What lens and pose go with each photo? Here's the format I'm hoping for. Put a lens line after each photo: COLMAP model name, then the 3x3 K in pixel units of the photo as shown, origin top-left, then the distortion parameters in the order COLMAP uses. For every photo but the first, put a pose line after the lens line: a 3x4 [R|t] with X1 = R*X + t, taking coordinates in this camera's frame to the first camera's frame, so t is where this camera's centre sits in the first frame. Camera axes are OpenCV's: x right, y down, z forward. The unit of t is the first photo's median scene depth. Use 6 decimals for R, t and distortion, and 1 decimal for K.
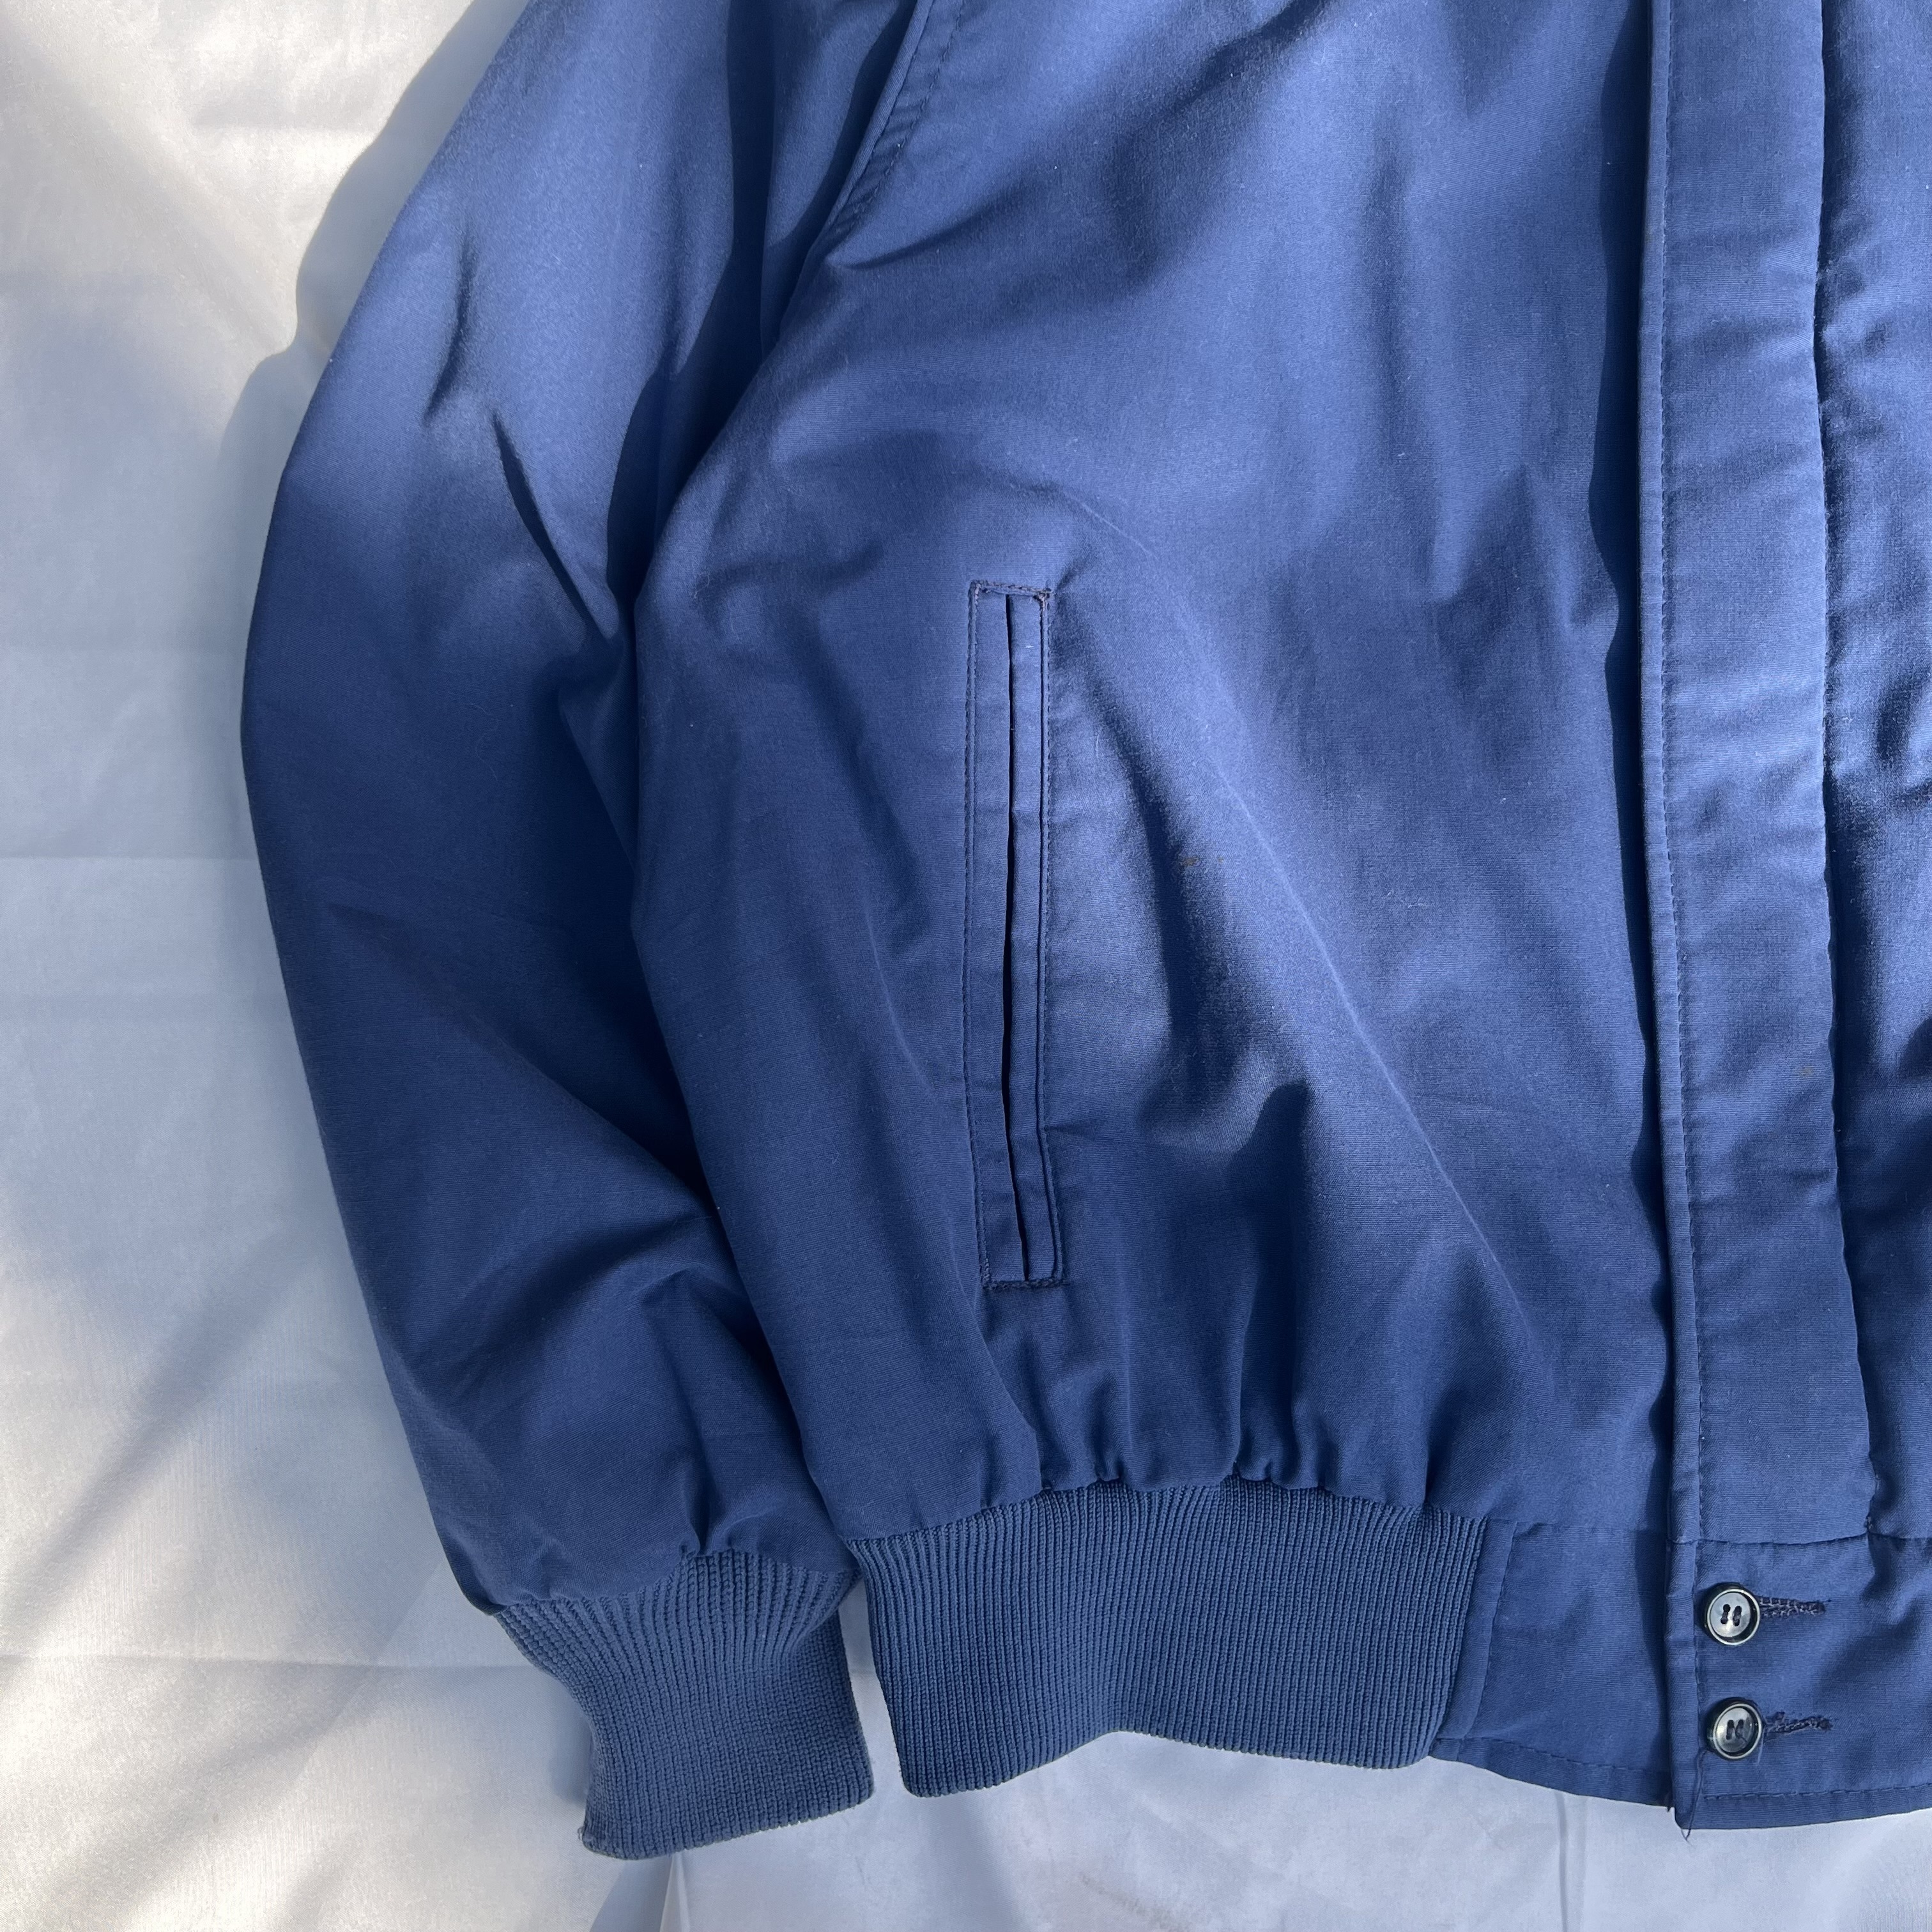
lens RADIAL K [[1923.6, 0, 966.0], [0, 1923.6, 966.0], [0, 0, 1]] dist [-0.005001, 0.004124]
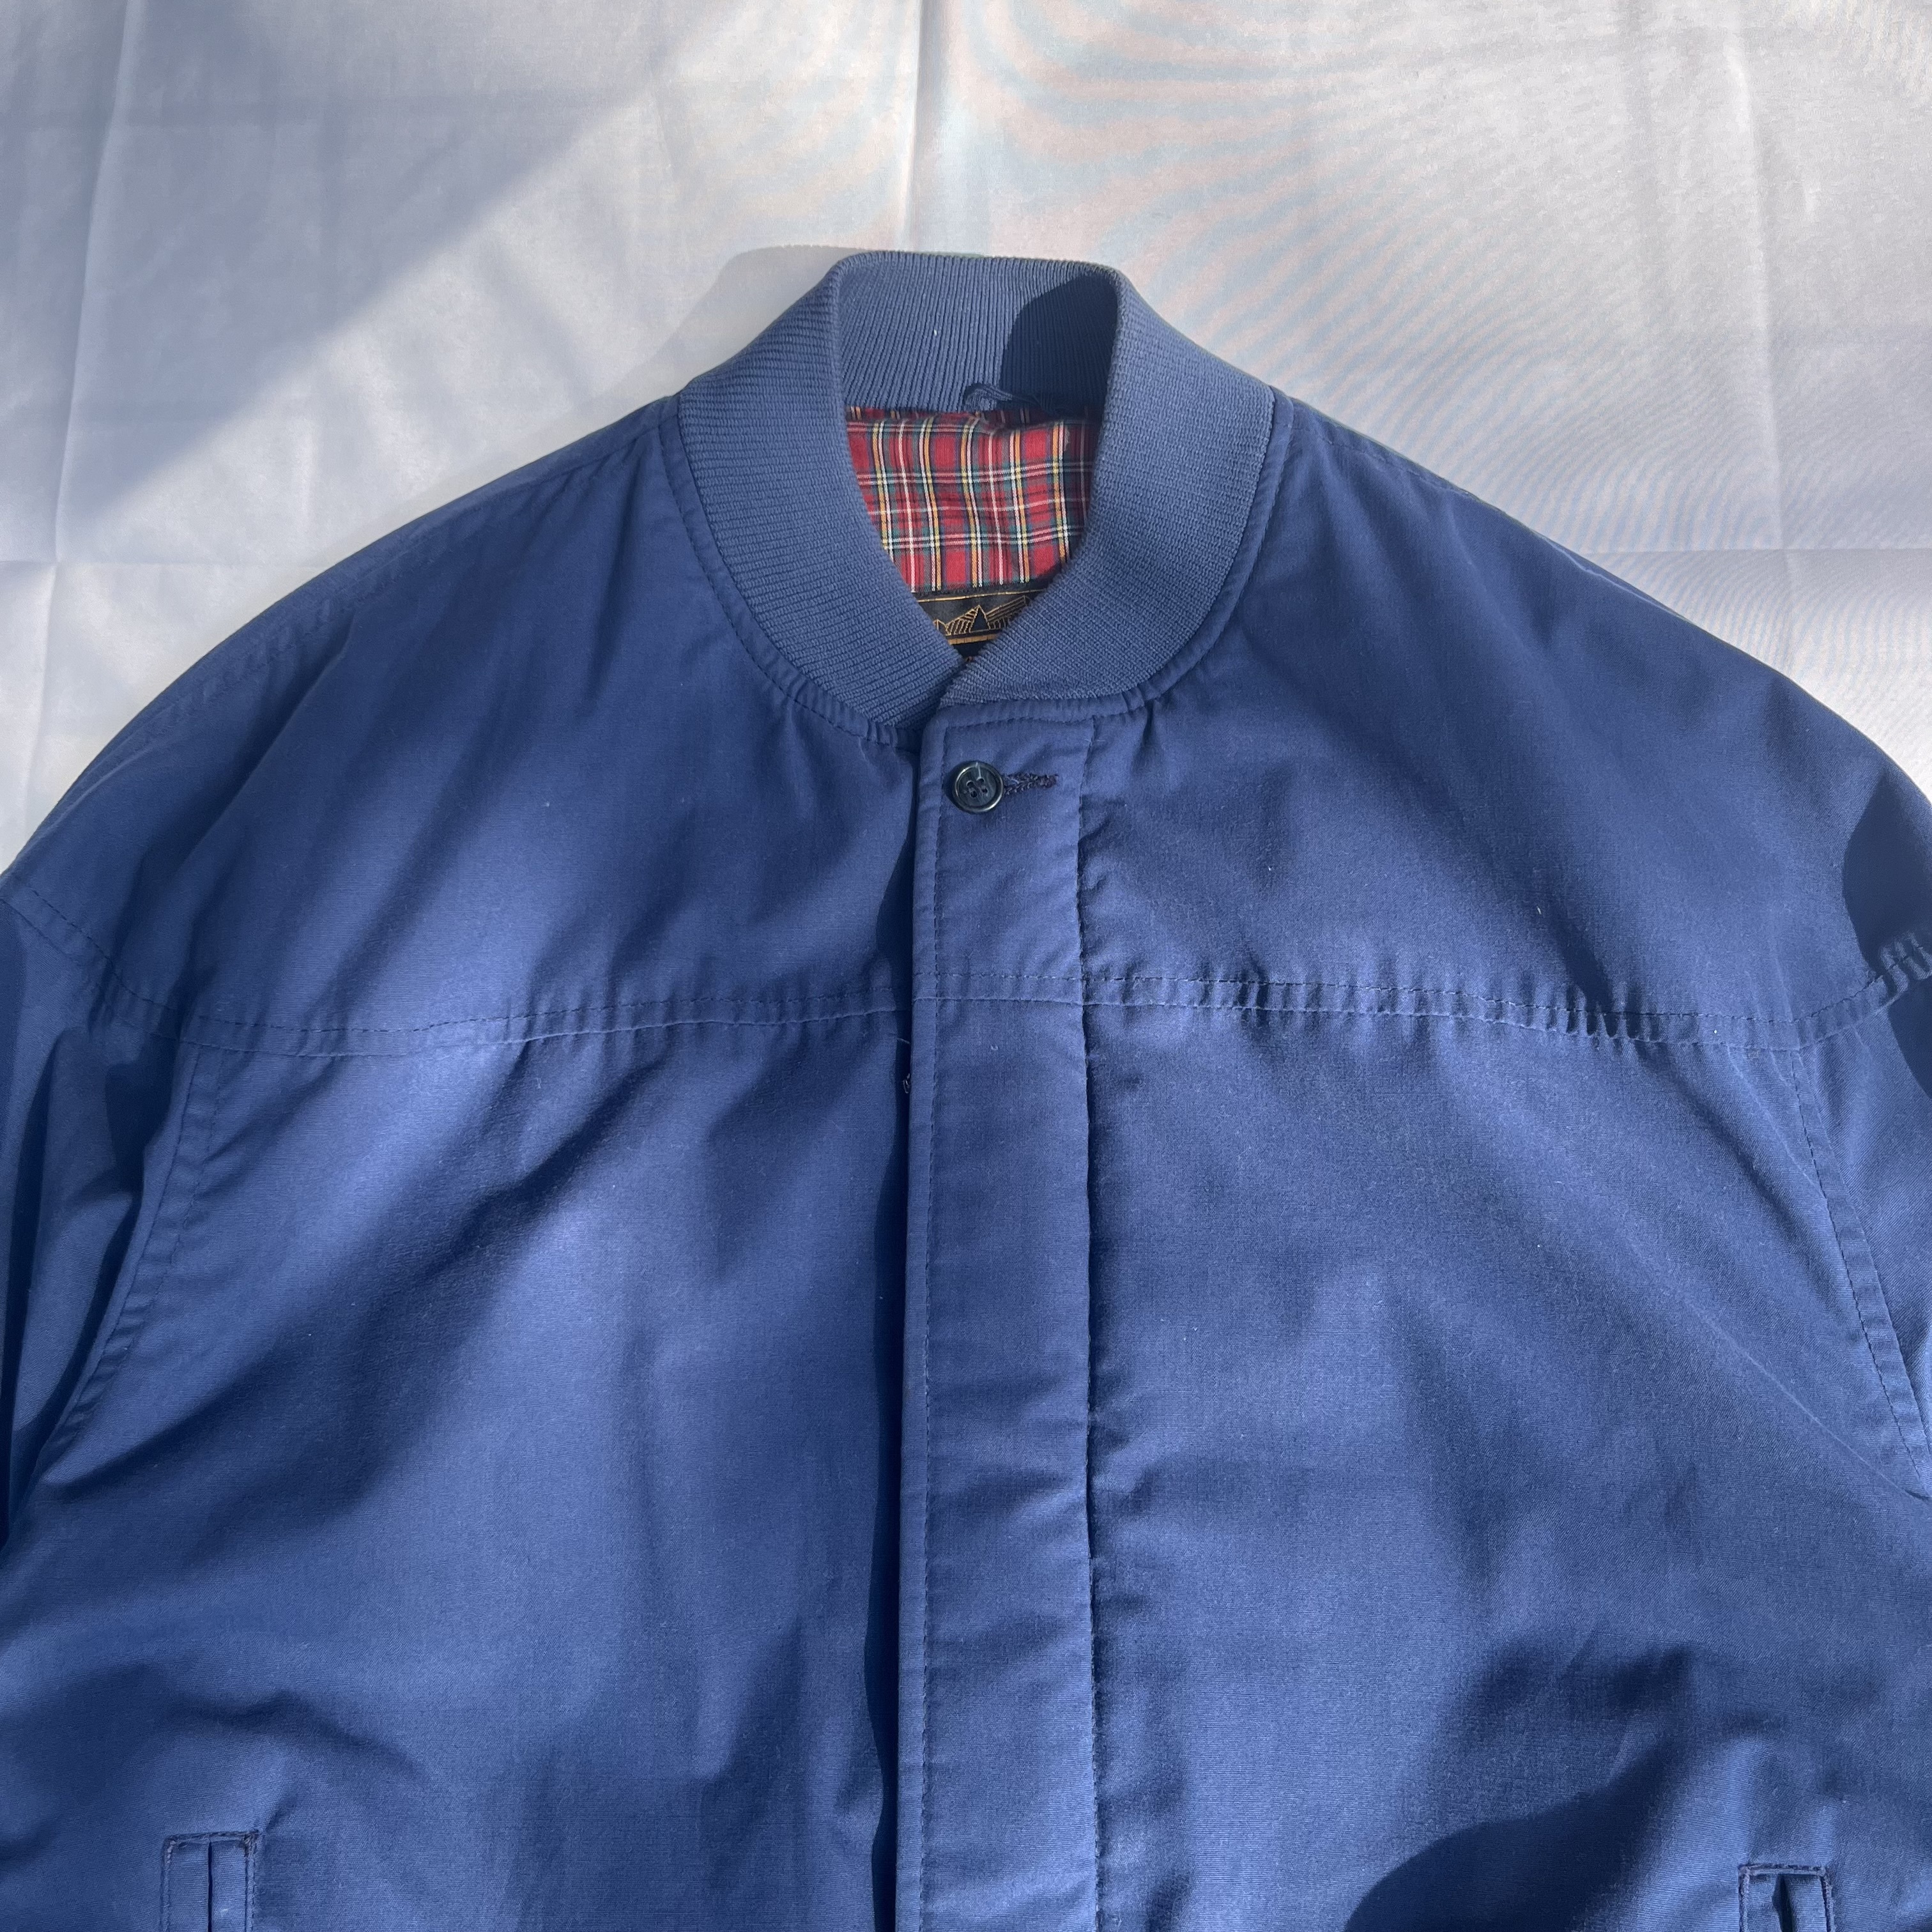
lens RADIAL K [[1923.6, 0, 966.0], [0, 1923.6, 966.0], [0, 0, 1]] dist [-0.005001, 0.004124]
pose [[0.999540, -0.030259, -0.002145, 0.402204], [0.029727, 0.991143, -0.129426, -0.477570], [0.006042, 0.129303, 0.991587, -0.003575]]
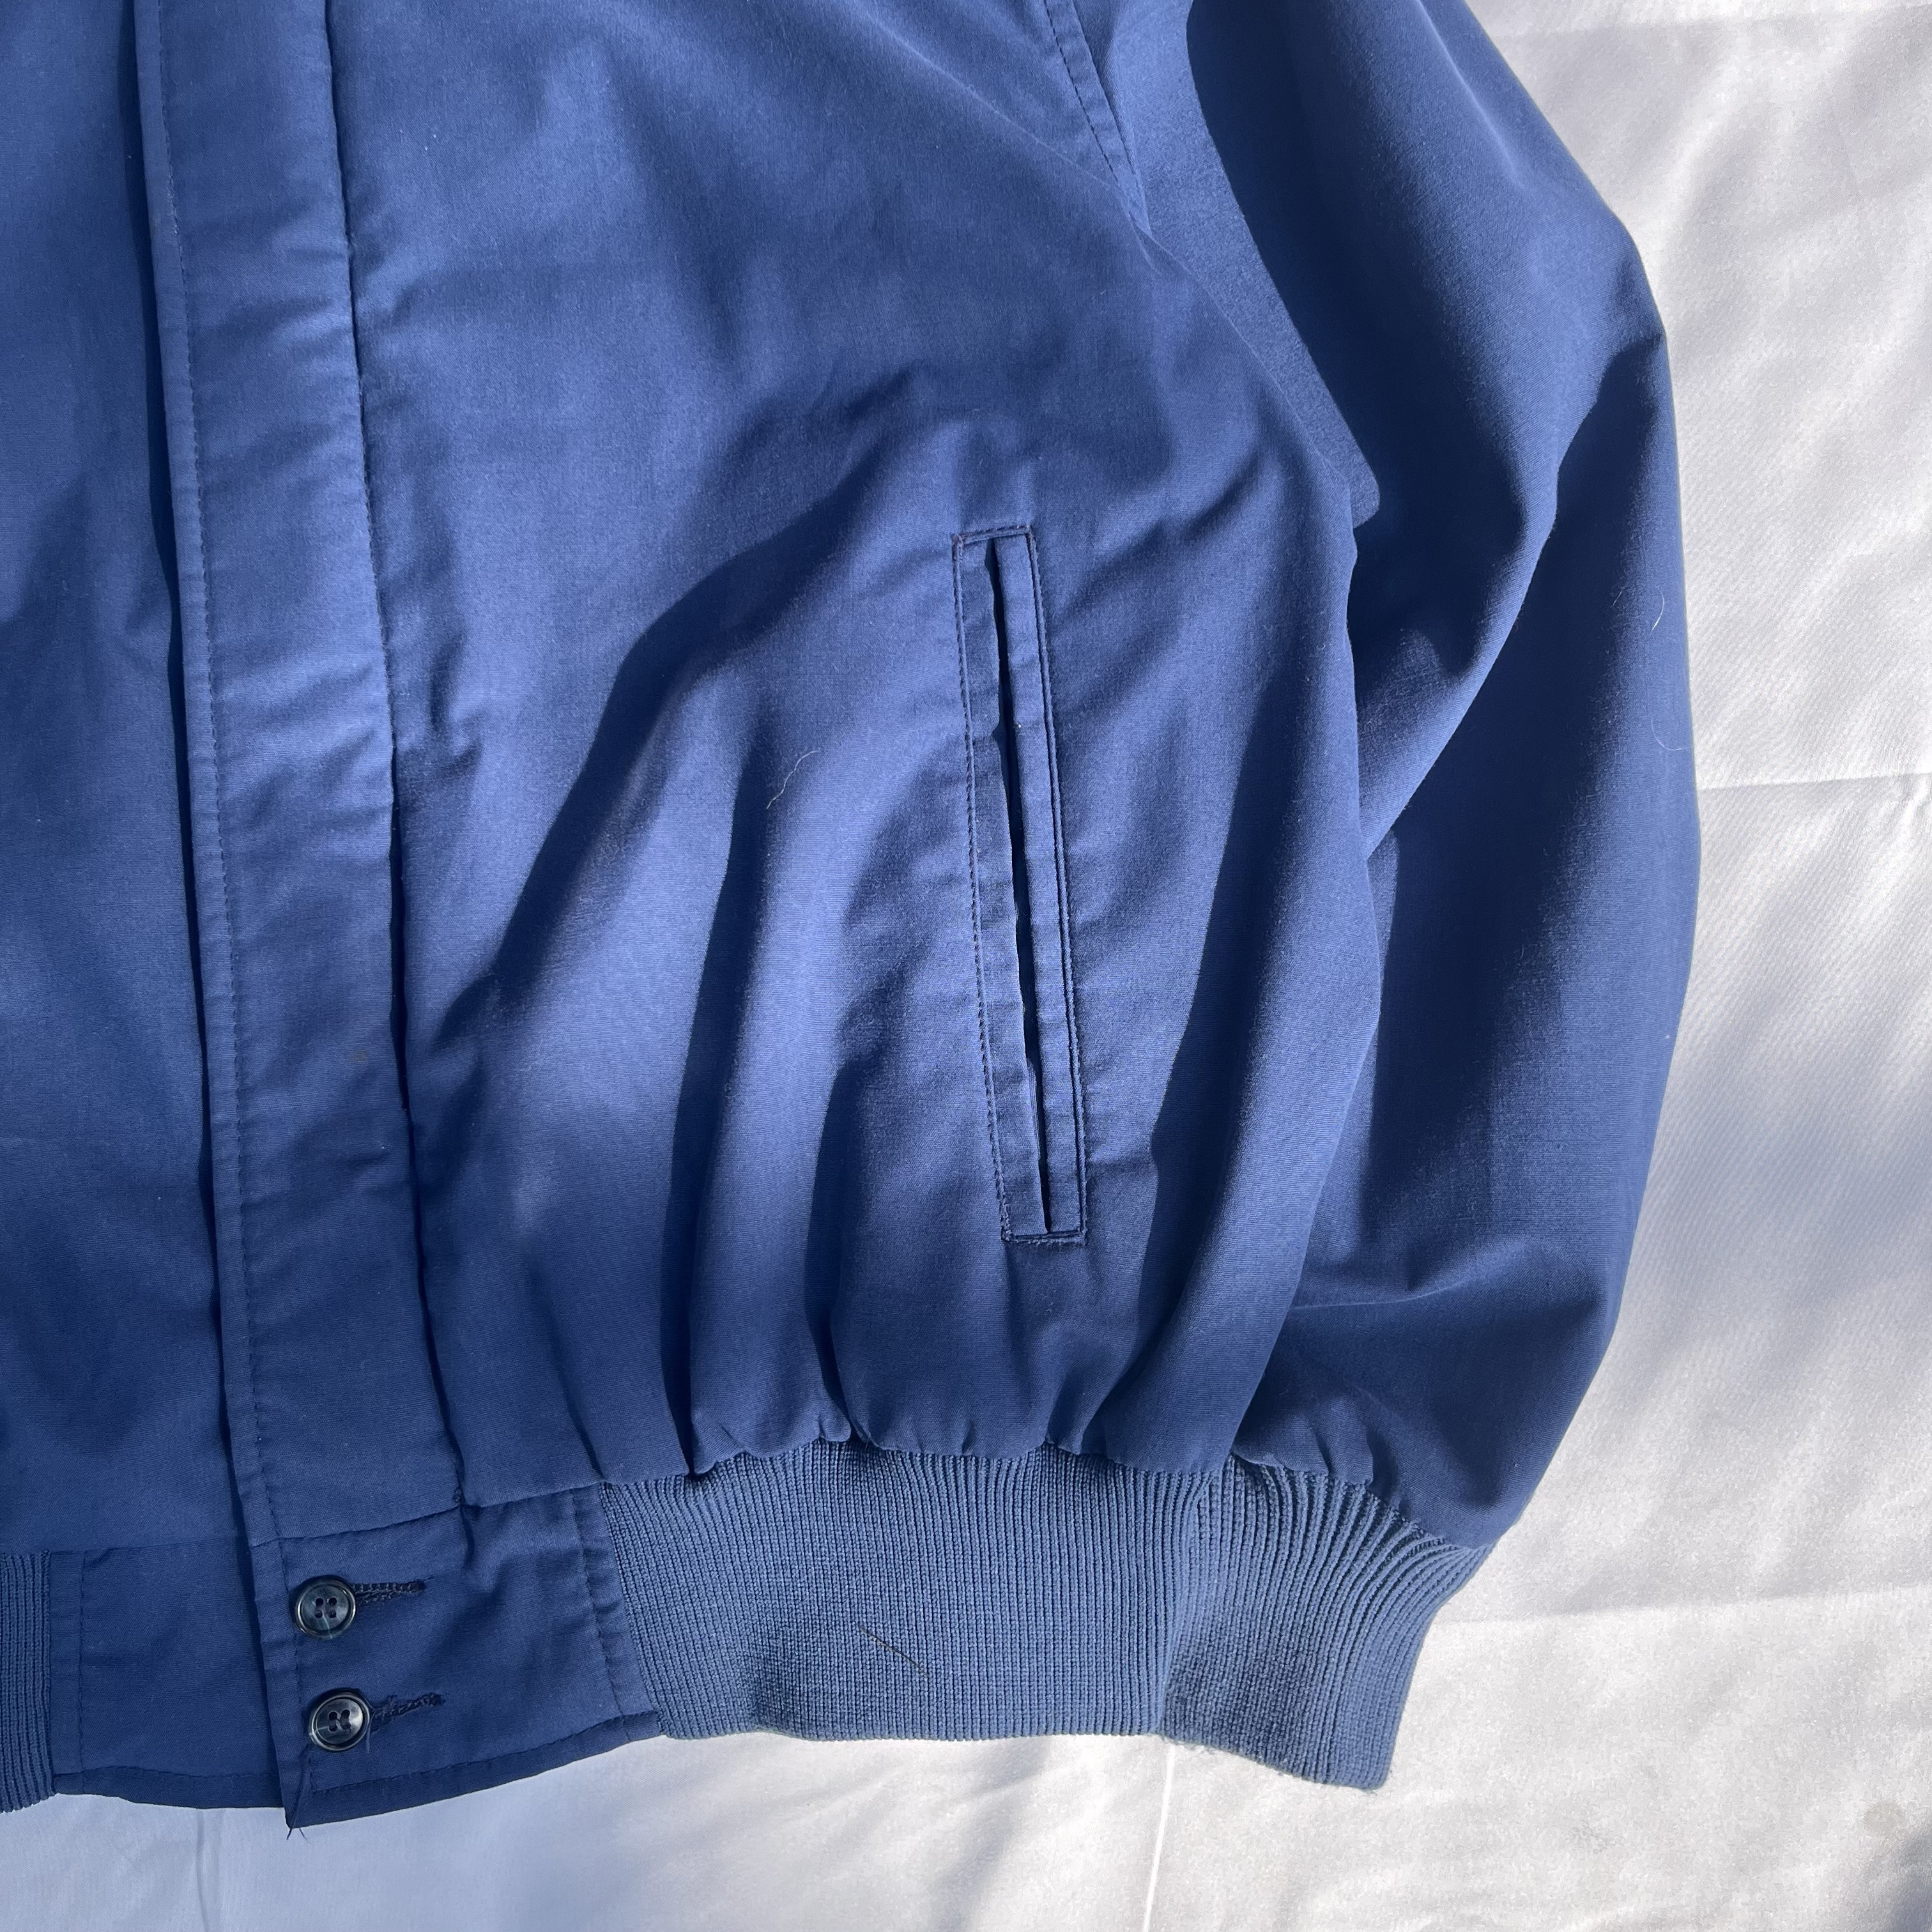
lens RADIAL K [[1923.6, 0, 966.0], [0, 1923.6, 966.0], [0, 0, 1]] dist [-0.005001, 0.004124]
pose [[0.988579, -0.132125, 0.072484, 0.657911], [0.130698, 0.991129, 0.024106, 0.024862], [-0.075026, -0.014357, 0.997078, -0.015147]]
